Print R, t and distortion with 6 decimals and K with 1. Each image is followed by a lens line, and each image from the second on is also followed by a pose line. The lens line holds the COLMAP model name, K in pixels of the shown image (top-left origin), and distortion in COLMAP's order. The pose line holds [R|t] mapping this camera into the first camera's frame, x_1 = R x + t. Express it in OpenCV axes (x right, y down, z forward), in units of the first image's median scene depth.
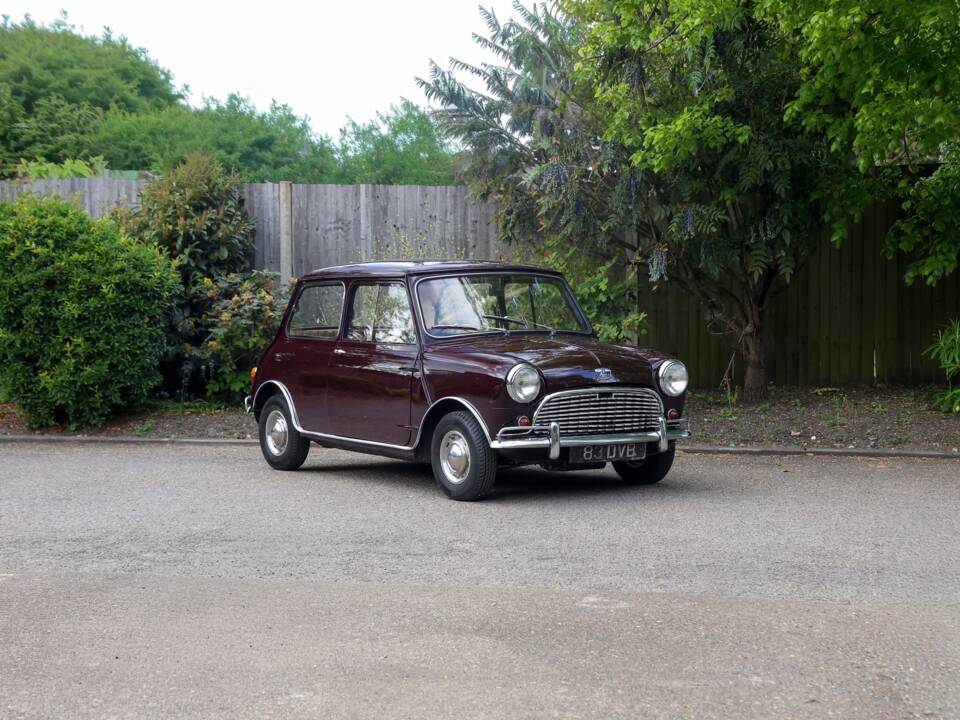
lens RADIAL K [[1718.1, 0, 480.0], [0, 1718.1, 360.0], [0, 0, 1]] dist [0.227483, 0.171955]
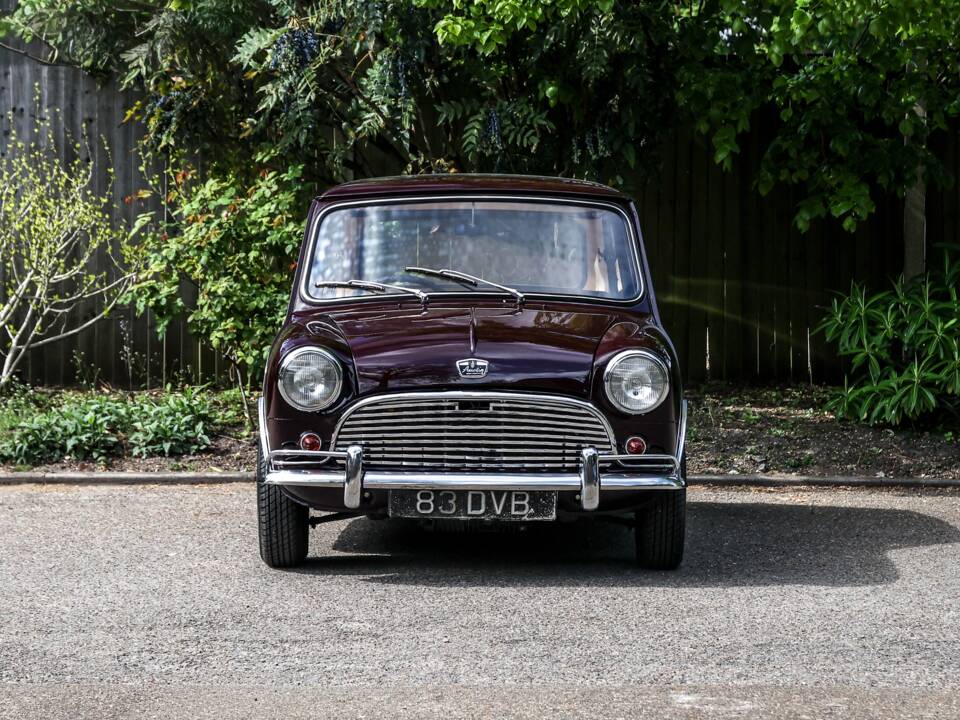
lens RADIAL K [[2680.8, 0, 492.1], [0, 2680.8, 321.2], [0, 0, 1]] dist [0.359389, -1.007434]
pose [[0.965394, 0.006466, 0.260714, -0.139165], [-0.002582, 0.999881, -0.015237, 0.007726], [-0.260782, 0.014036, 0.965296, 0.027297]]
